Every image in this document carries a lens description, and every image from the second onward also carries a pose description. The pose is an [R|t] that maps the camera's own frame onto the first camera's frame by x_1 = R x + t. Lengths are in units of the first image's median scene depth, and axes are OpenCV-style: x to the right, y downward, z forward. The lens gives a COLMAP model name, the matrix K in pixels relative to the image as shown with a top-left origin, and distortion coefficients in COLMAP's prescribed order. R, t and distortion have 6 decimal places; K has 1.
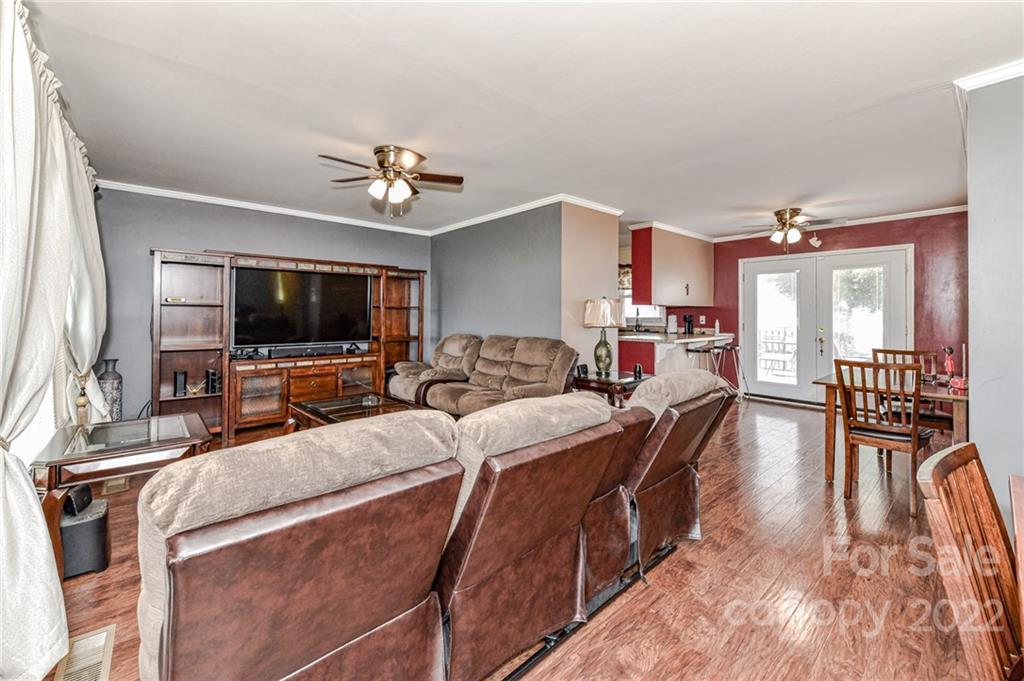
lens RADIAL K [[407.5, 0, 515.1], [0, 407.5, 311.5], [0, 0, 1]] dist [-0.001150, -0.000154]
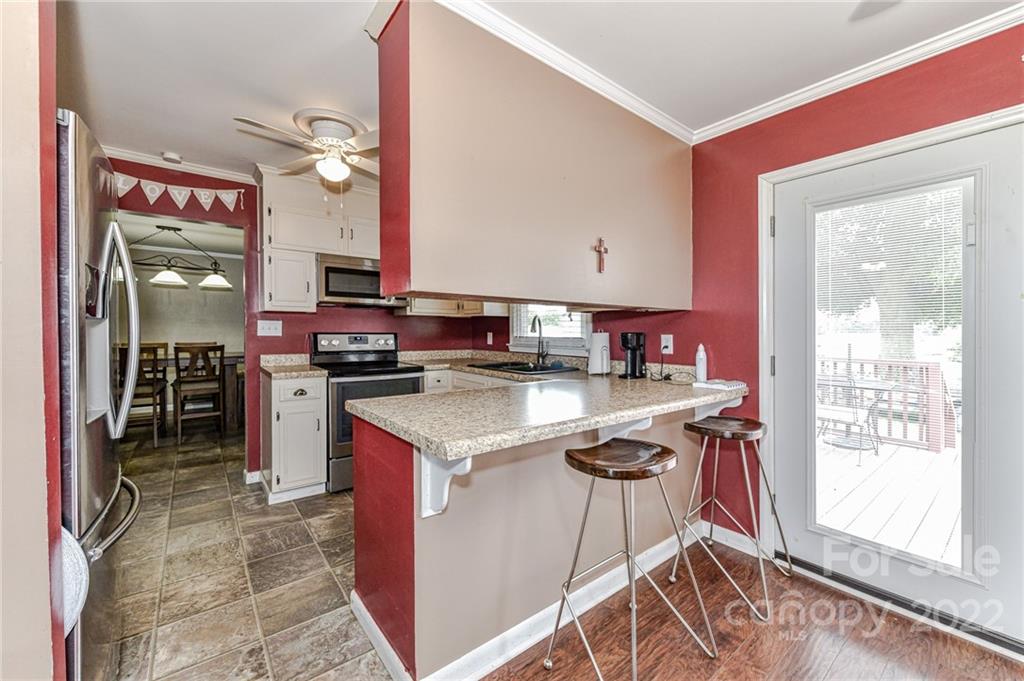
lens RADIAL K [[400.9, 0, 508.5], [0, 400.9, 329.0], [0, 0, 1]] dist [-0.000722, -0.000039]
pose [[0.997983, -0.000319, -0.063480, 0.356379], [0.000380, 0.999999, 0.000952, 0.005737], [0.063479, -0.000974, 0.997983, 0.644539]]
